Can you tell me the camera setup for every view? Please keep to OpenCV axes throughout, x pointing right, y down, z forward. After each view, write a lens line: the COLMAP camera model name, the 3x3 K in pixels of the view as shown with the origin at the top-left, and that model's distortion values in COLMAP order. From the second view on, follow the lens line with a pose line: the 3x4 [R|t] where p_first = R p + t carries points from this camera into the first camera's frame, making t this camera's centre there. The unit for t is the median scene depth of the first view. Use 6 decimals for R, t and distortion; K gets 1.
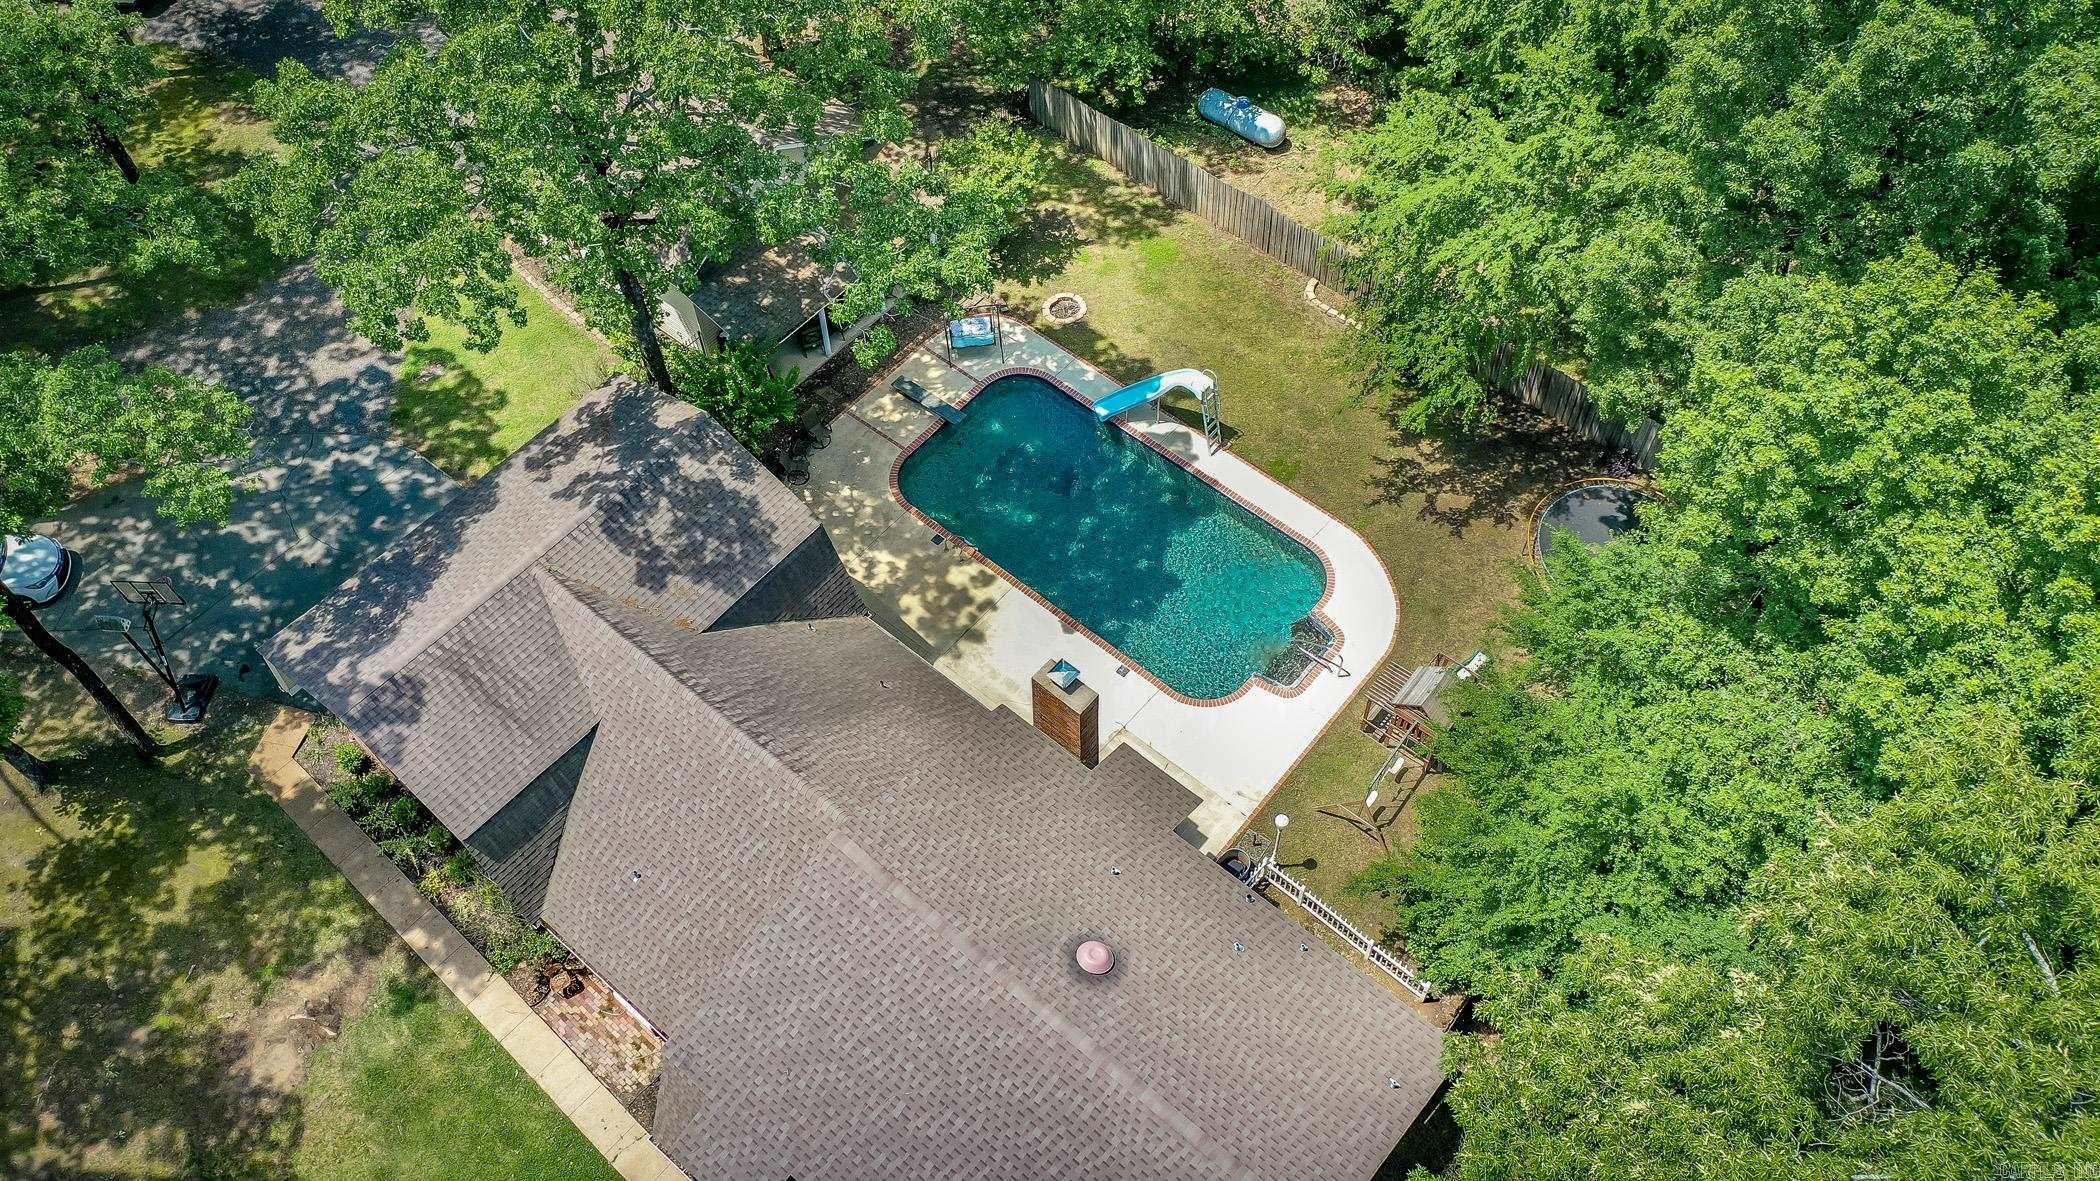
lens RADIAL K [[1676.3, 0, 1050.0], [0, 1676.3, 590.5], [0, 0, 1]] dist [0.004421, 0.000017]
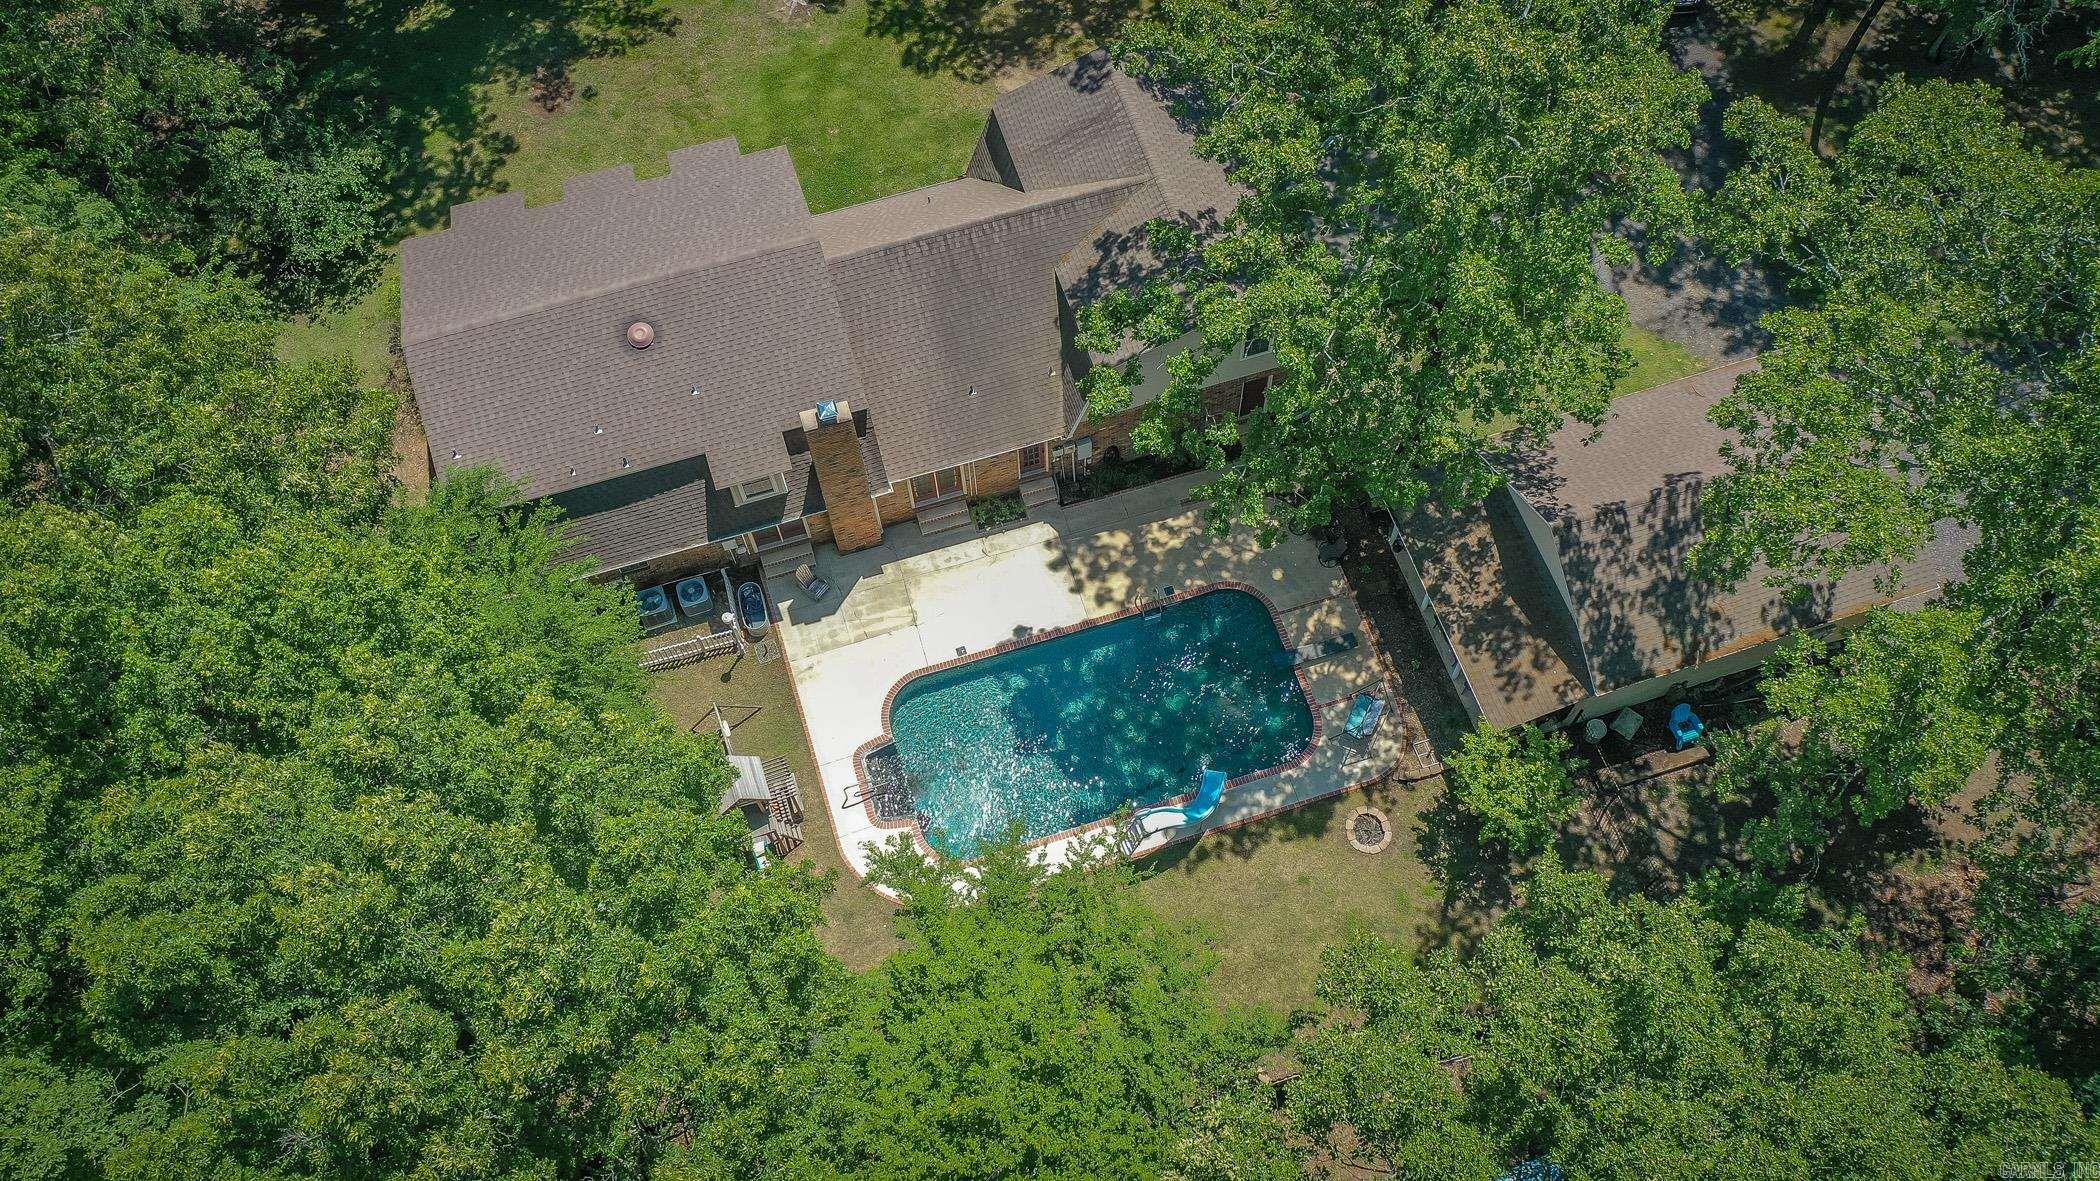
lens RADIAL K [[1737.0, 0, 1050.0], [0, 1737.0, 590.5], [0, 0, 1]] dist [-0.012931, -0.001801]
pose [[-0.535910, 0.761280, -0.365039, 0.443371], [-0.686765, -0.141586, 0.712956, -0.896092], [0.491075, 0.632777, 0.598698, 0.316231]]
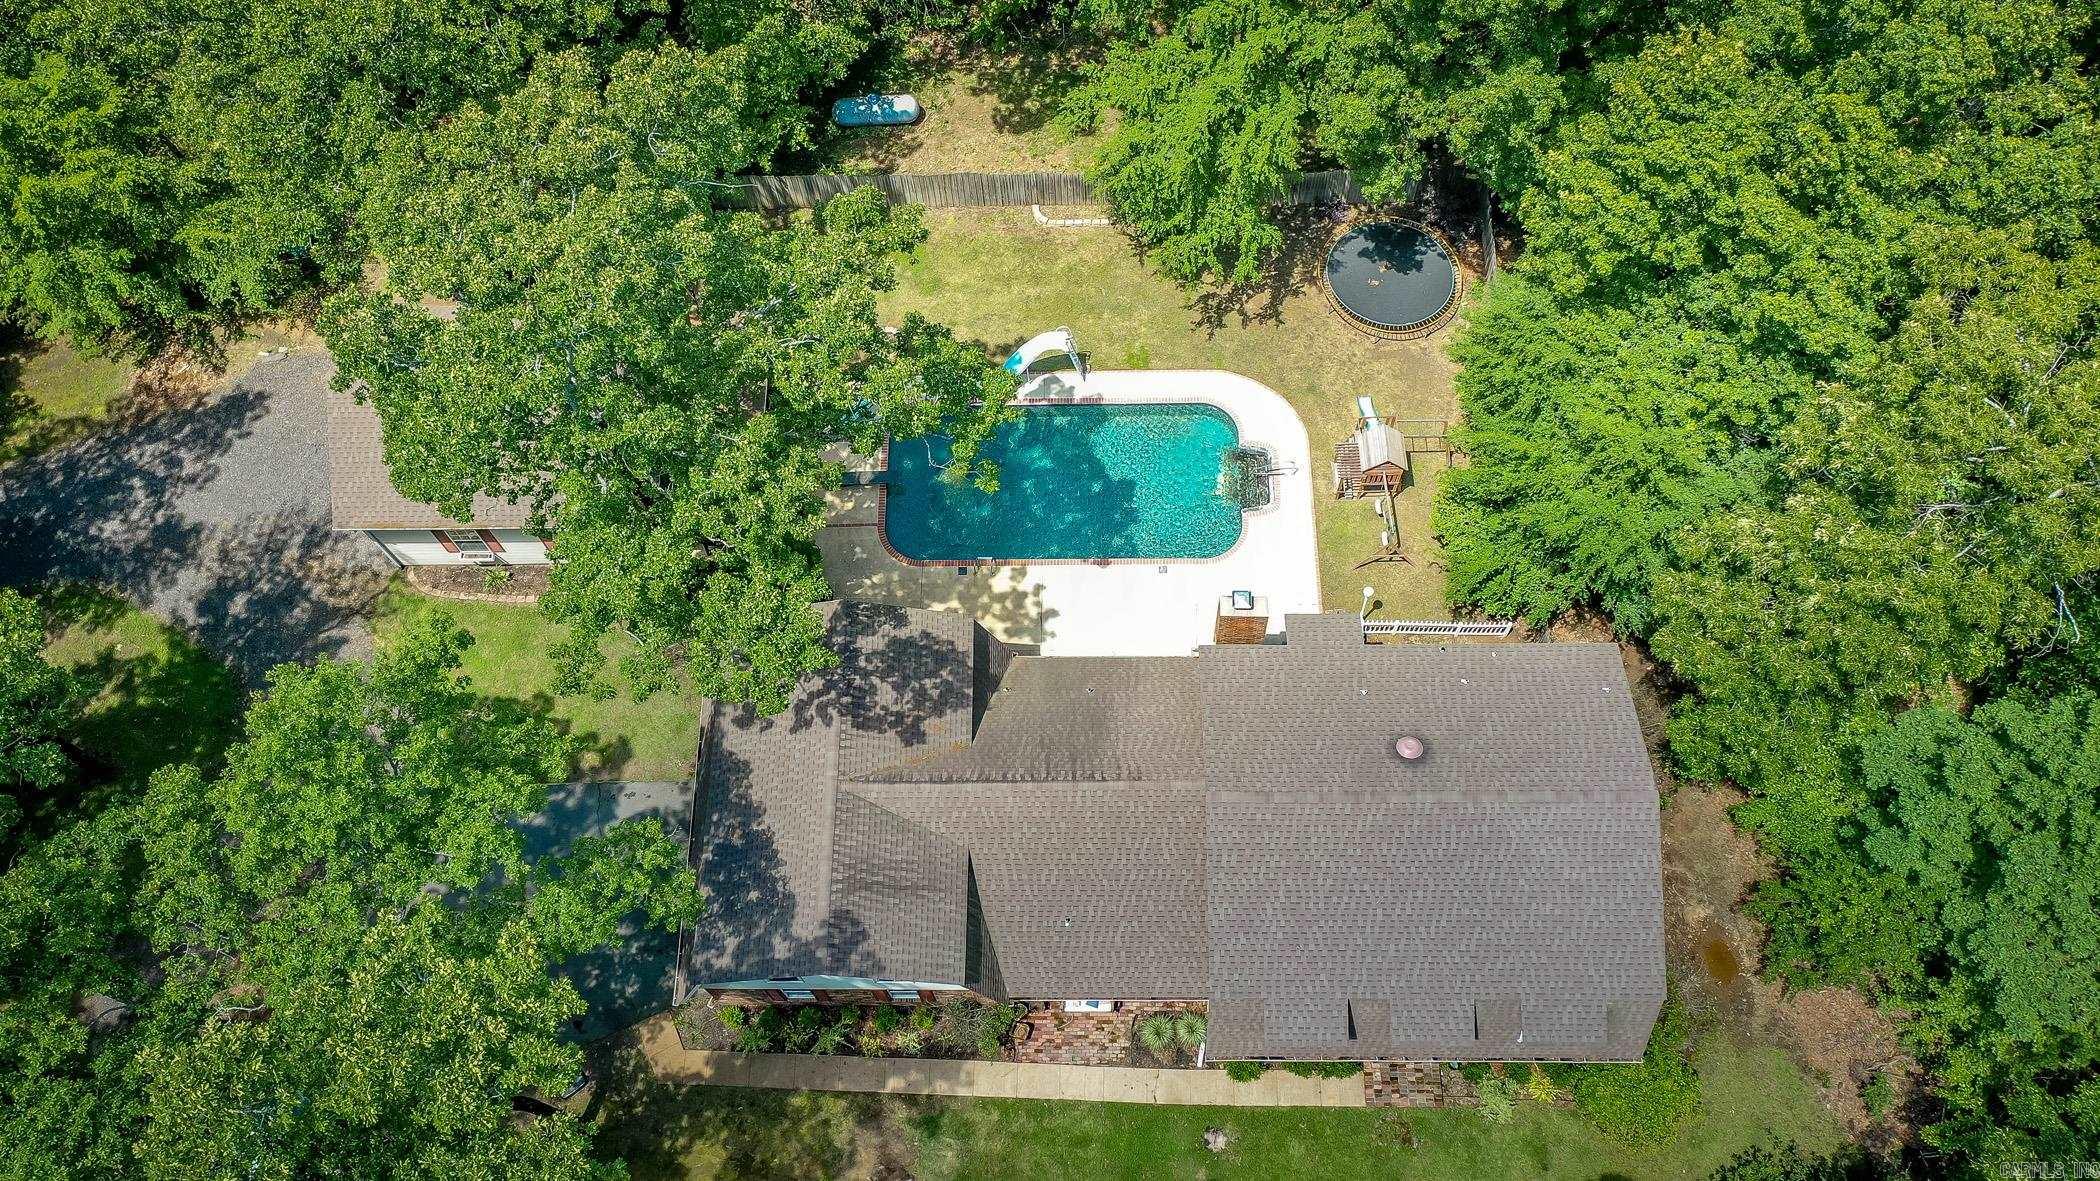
lens RADIAL K [[1737.0, 0, 1050.0], [0, 1737.0, 590.5], [0, 0, 1]] dist [-0.012931, -0.001801]
pose [[0.766577, -0.589614, 0.254392, -0.386814], [0.546481, 0.807032, 0.223737, -0.295326], [-0.337221, -0.032491, 0.940865, -0.210886]]
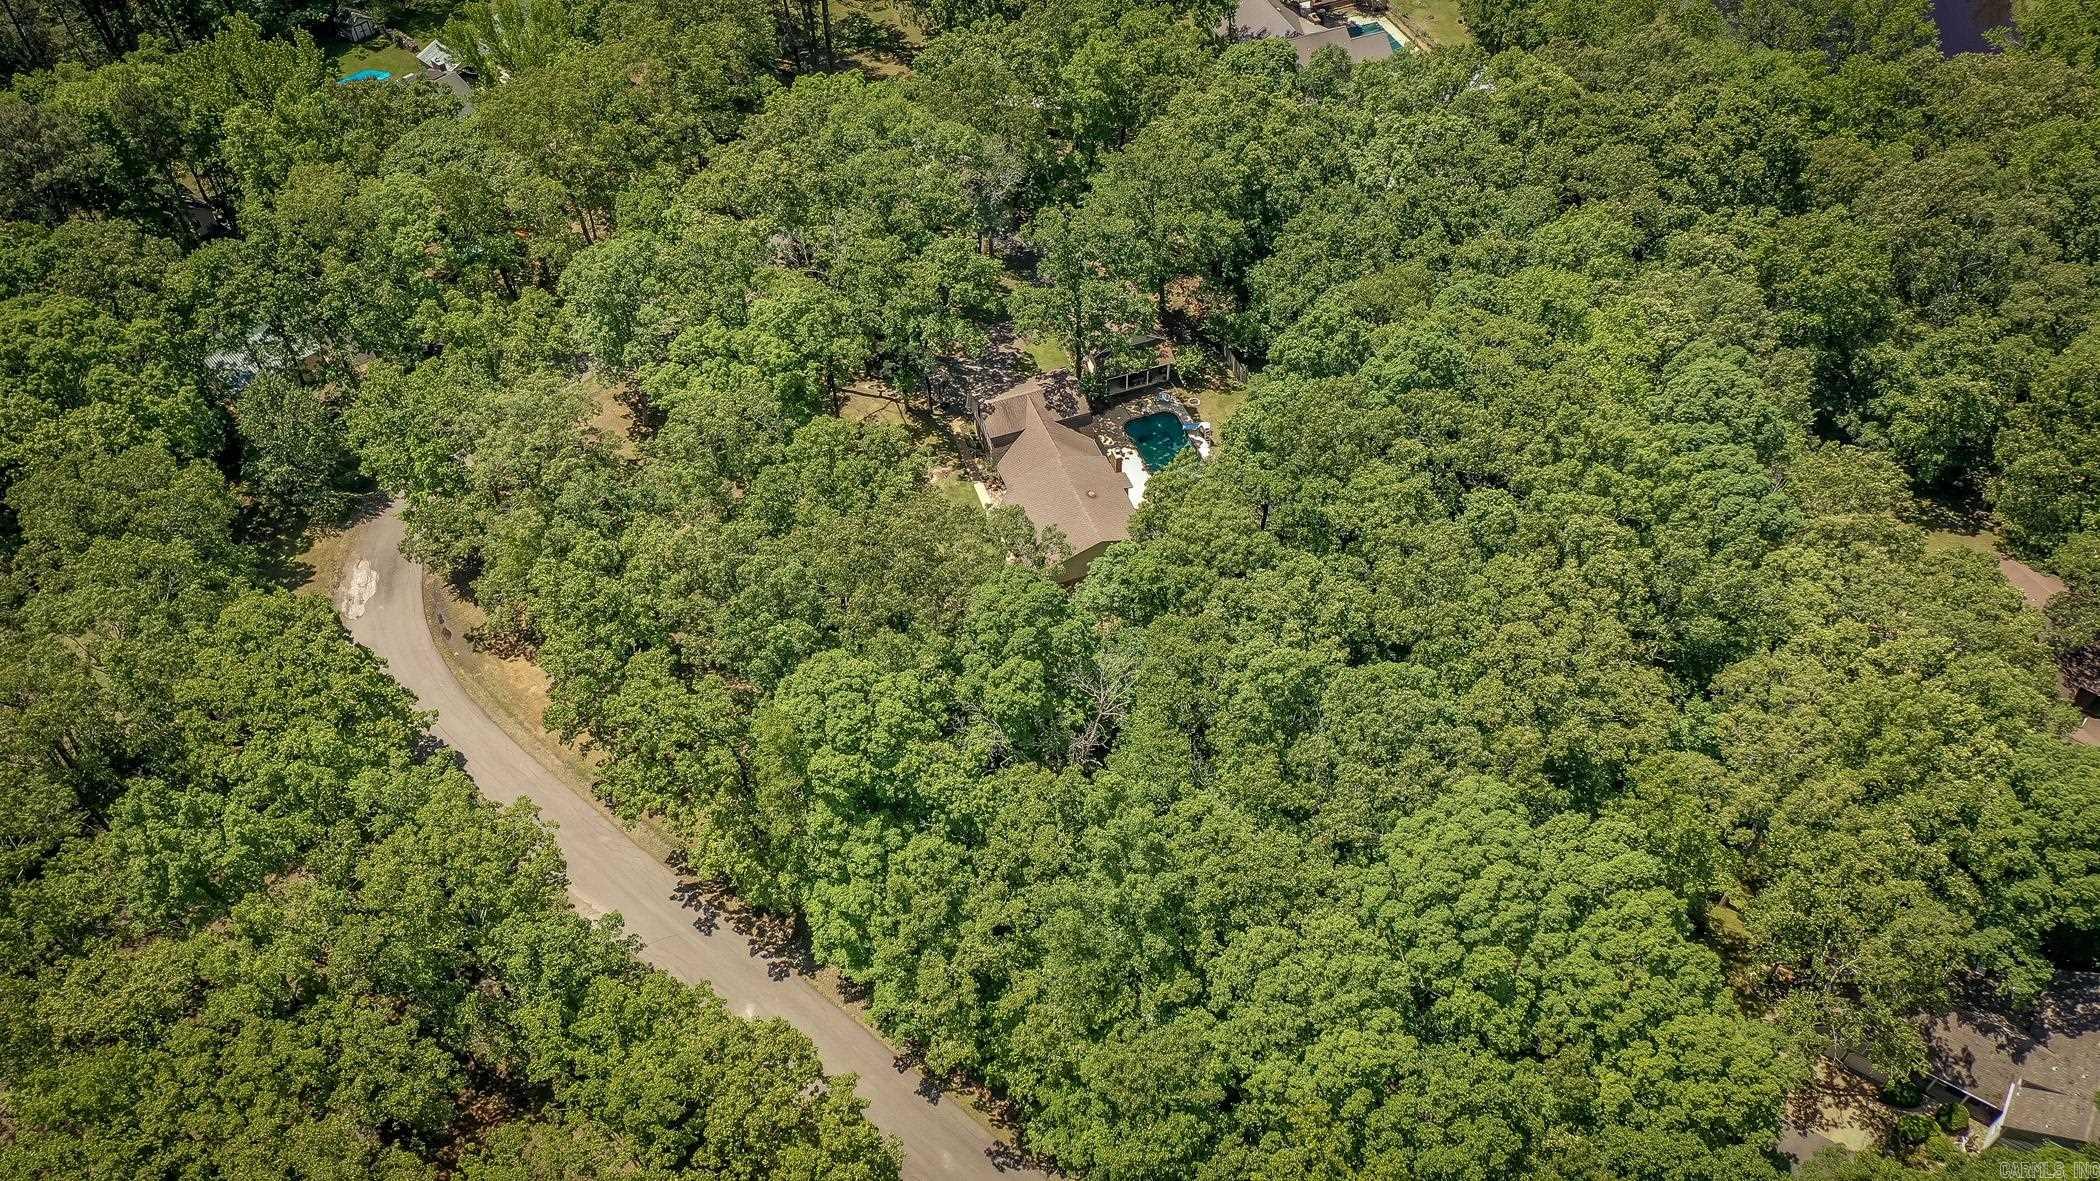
lens RADIAL K [[1676.3, 0, 1050.0], [0, 1676.3, 590.5], [0, 0, 1]] dist [0.004421, 0.000017]
pose [[0.874808, 0.363444, -0.320344, 1.251470], [-0.403650, 0.912451, -0.067088, 0.673427], [0.267915, 0.187996, 0.944923, -2.850367]]
